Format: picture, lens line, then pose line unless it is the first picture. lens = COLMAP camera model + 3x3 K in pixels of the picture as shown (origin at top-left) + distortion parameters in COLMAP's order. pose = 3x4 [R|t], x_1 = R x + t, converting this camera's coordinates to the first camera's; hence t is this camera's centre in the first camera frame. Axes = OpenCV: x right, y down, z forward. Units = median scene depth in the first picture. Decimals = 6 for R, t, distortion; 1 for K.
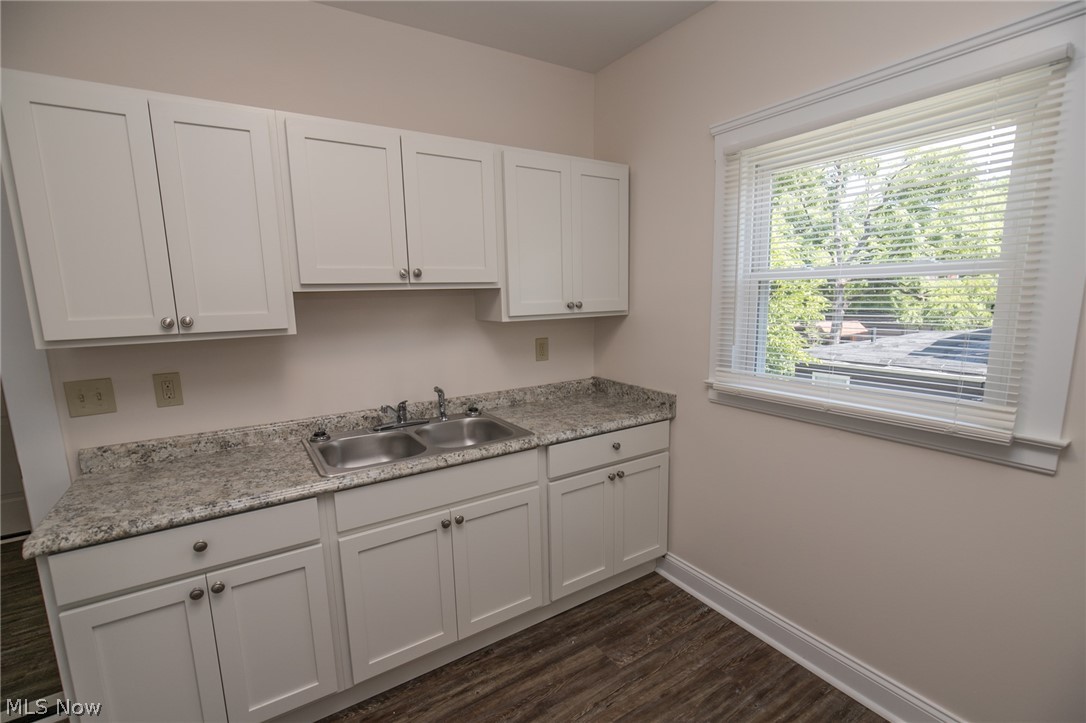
lens RADIAL K [[493.4, 0, 545.1], [0, 493.4, 368.7], [0, 0, 1]] dist [-0.010503, 0.000615]
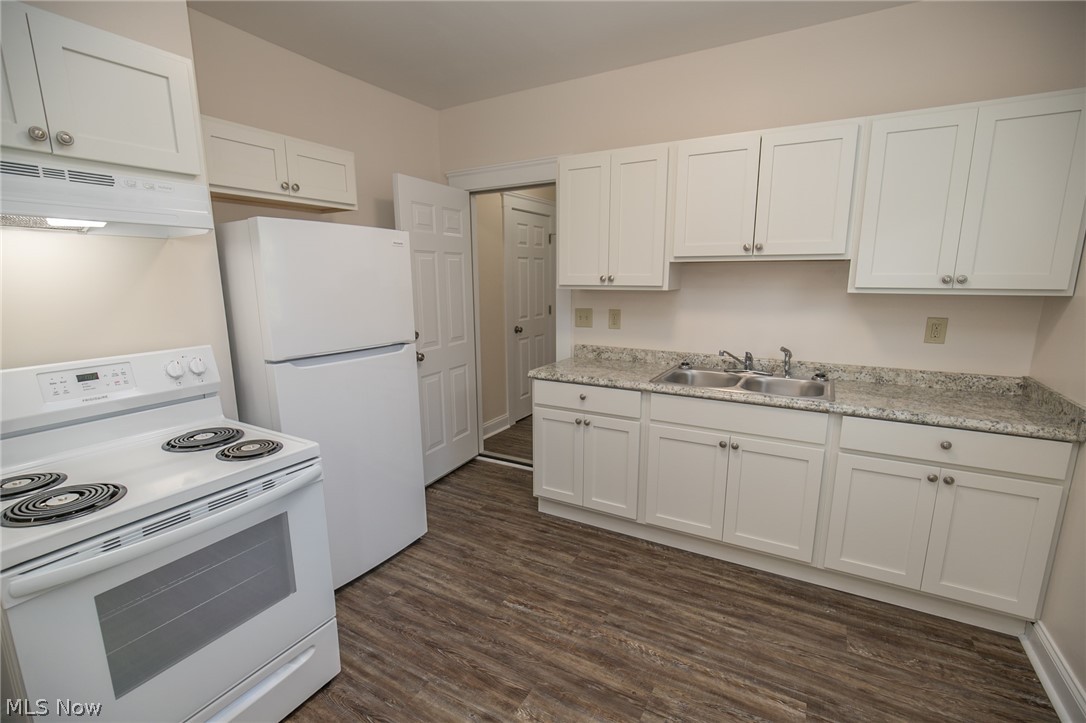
lens RADIAL K [[493.4, 0, 544.3], [0, 493.4, 365.2], [0, 0, 1]] dist [-0.010503, 0.000615]
pose [[0.460443, 0.180639, -0.869116, 0.615939], [-0.145052, 0.981227, 0.127095, 0.016121], [0.875758, 0.067547, 0.478001, -0.030806]]
